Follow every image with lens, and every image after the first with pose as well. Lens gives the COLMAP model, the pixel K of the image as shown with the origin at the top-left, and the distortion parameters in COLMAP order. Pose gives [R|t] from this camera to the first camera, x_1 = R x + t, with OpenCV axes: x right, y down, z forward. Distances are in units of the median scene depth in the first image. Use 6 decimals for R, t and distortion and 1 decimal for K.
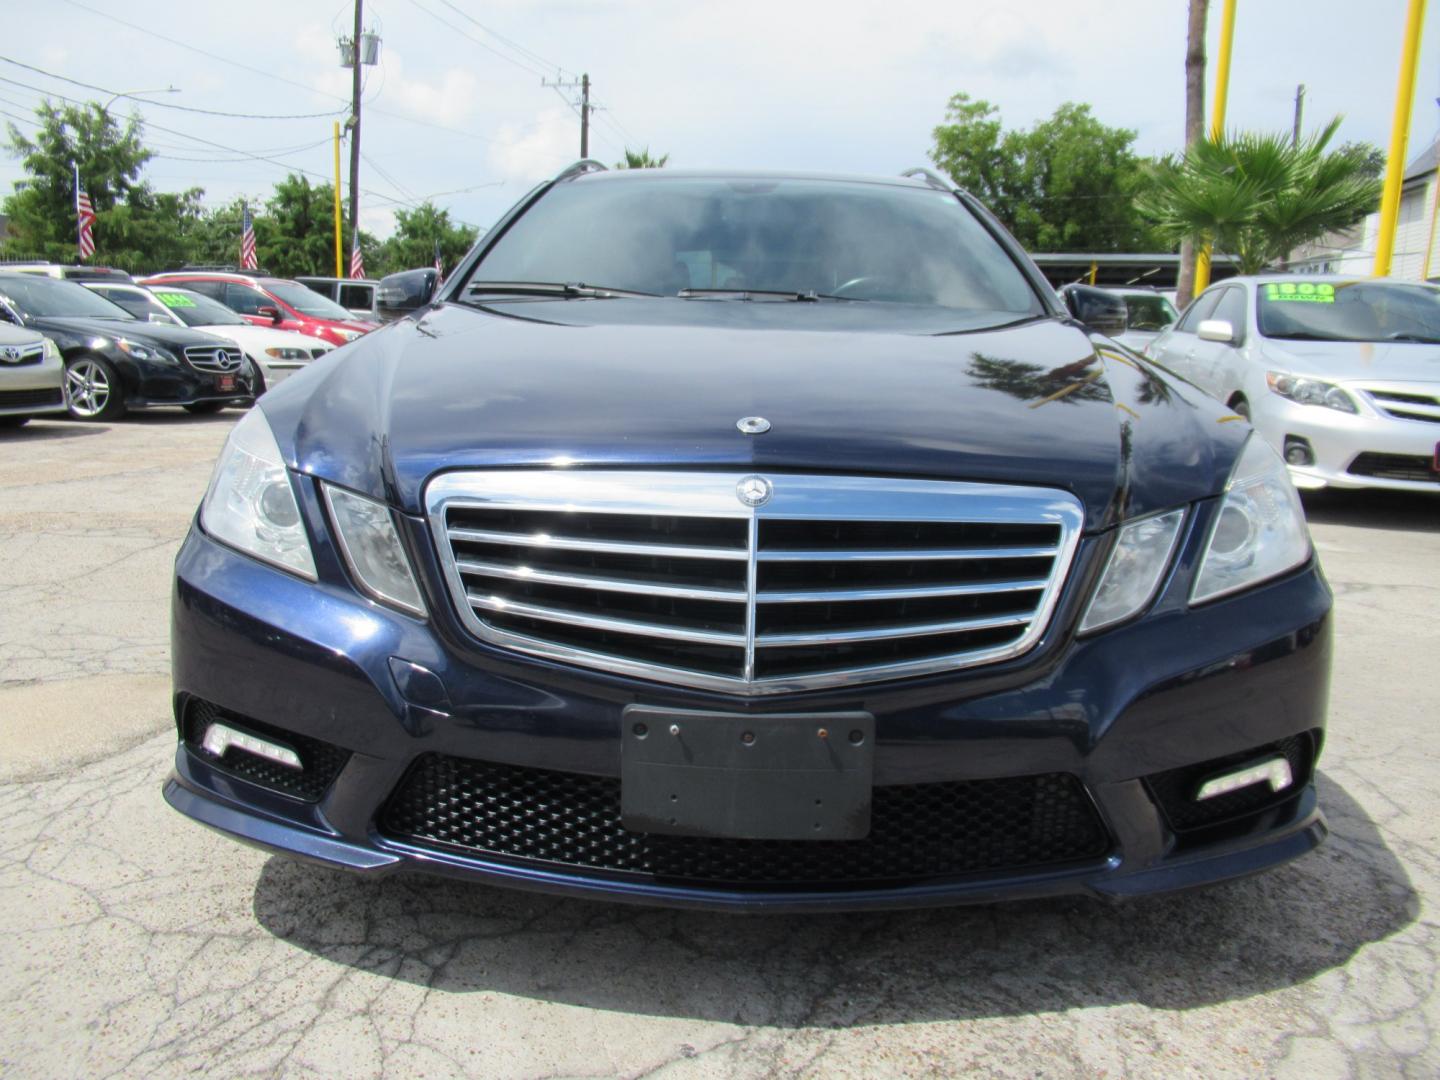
lens RADIAL K [[1177.2, 0, 720.0], [0, 1177.2, 540.0], [0, 0, 1]] dist [-0.006224, -0.007793]
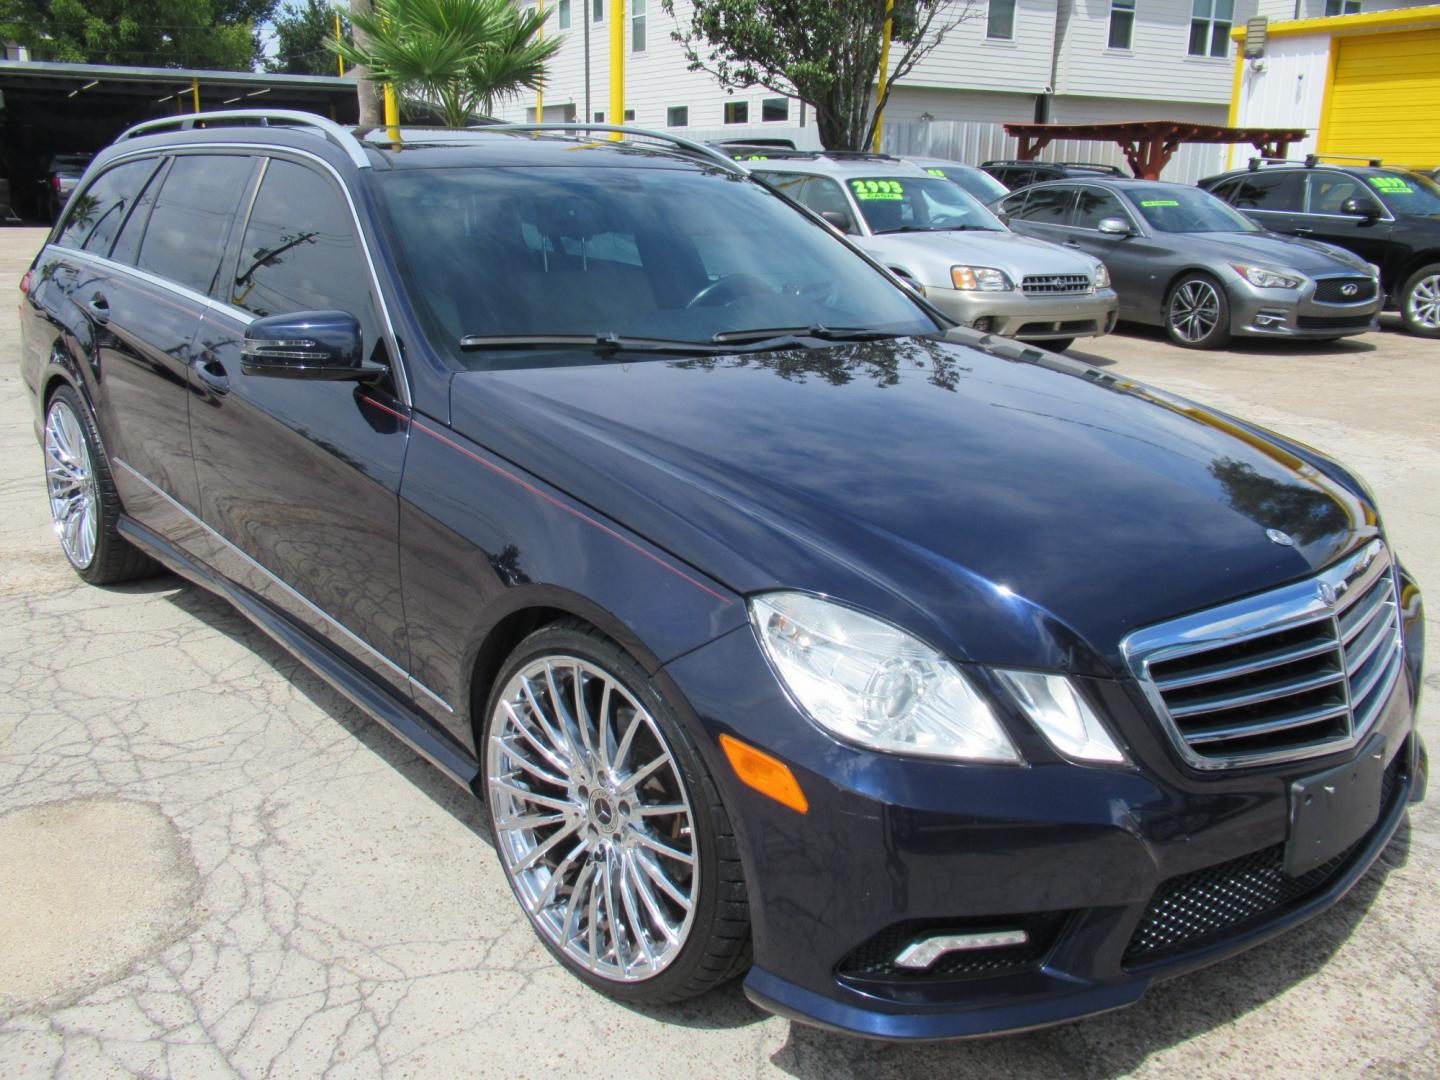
lens RADIAL K [[1363.4, 0, 720.7], [0, 1363.4, 530.2], [0, 0, 1]] dist [-0.000101, -0.004067]
pose [[0.714085, -0.197952, 0.671489, -0.105198], [0.116209, 0.979400, 0.165142, -0.031787], [-0.690347, -0.039893, 0.722378, 0.028000]]
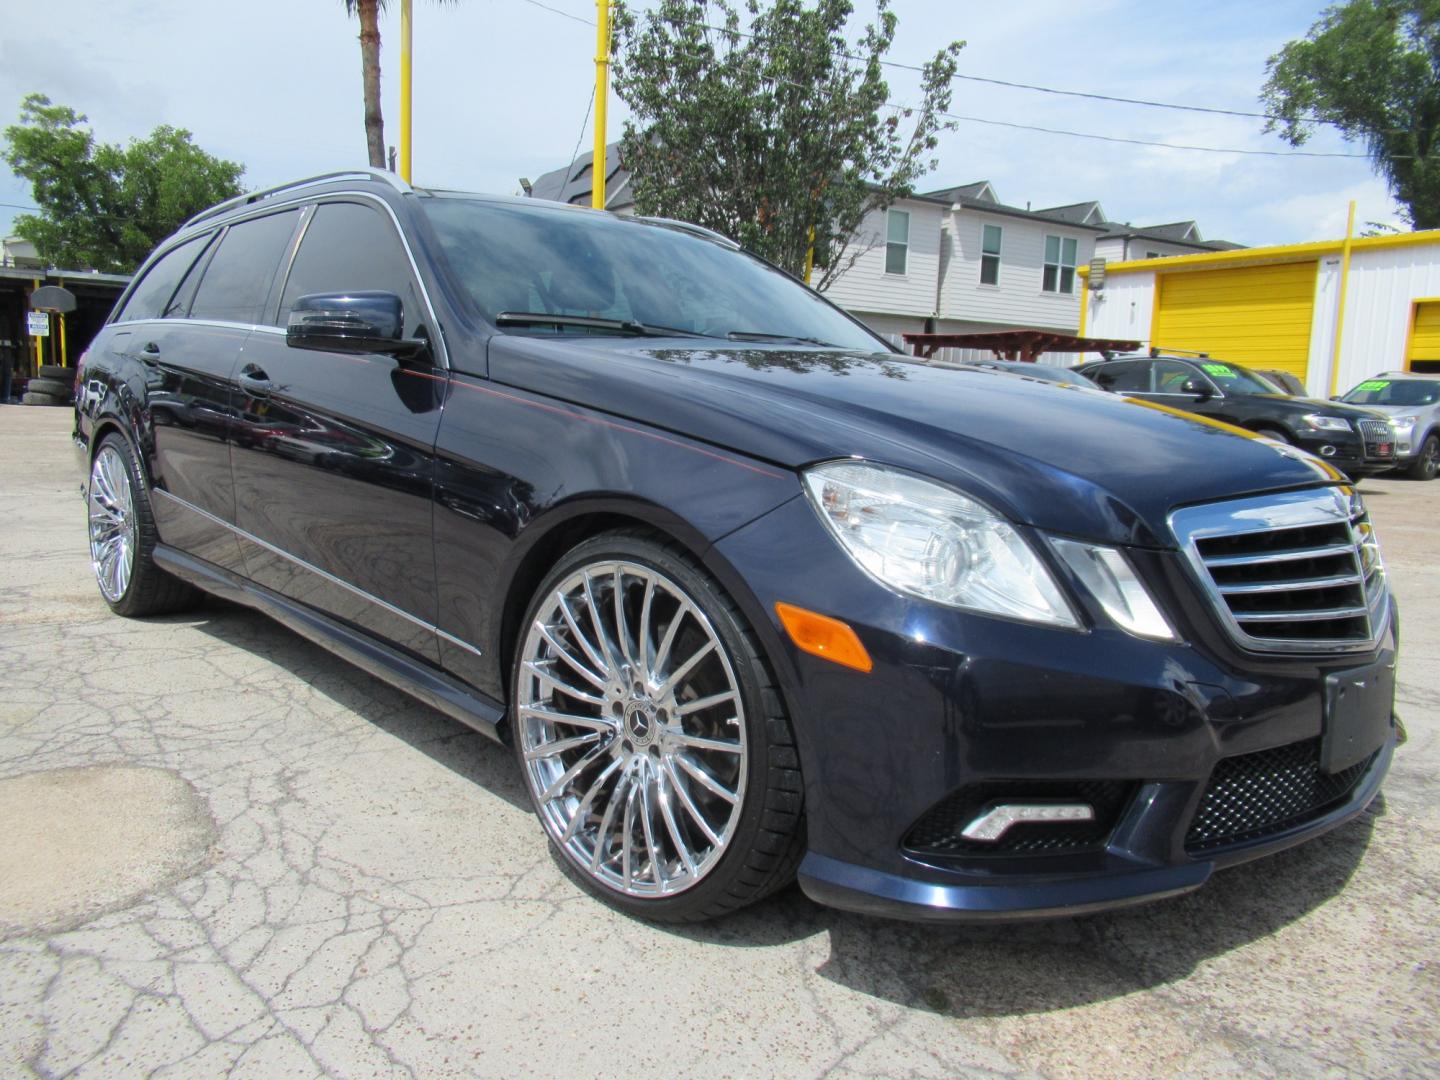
lens RADIAL K [[1116.5, 0, 720.0], [0, 1116.5, 540.0], [0, 0, 1]] dist [-0.004969, 0.000826]
pose [[0.676233, -0.095231, 0.730506, -0.102059], [0.106072, 0.993863, 0.031372, -0.008642], [-0.729011, 0.056272, 0.682185, 0.047083]]
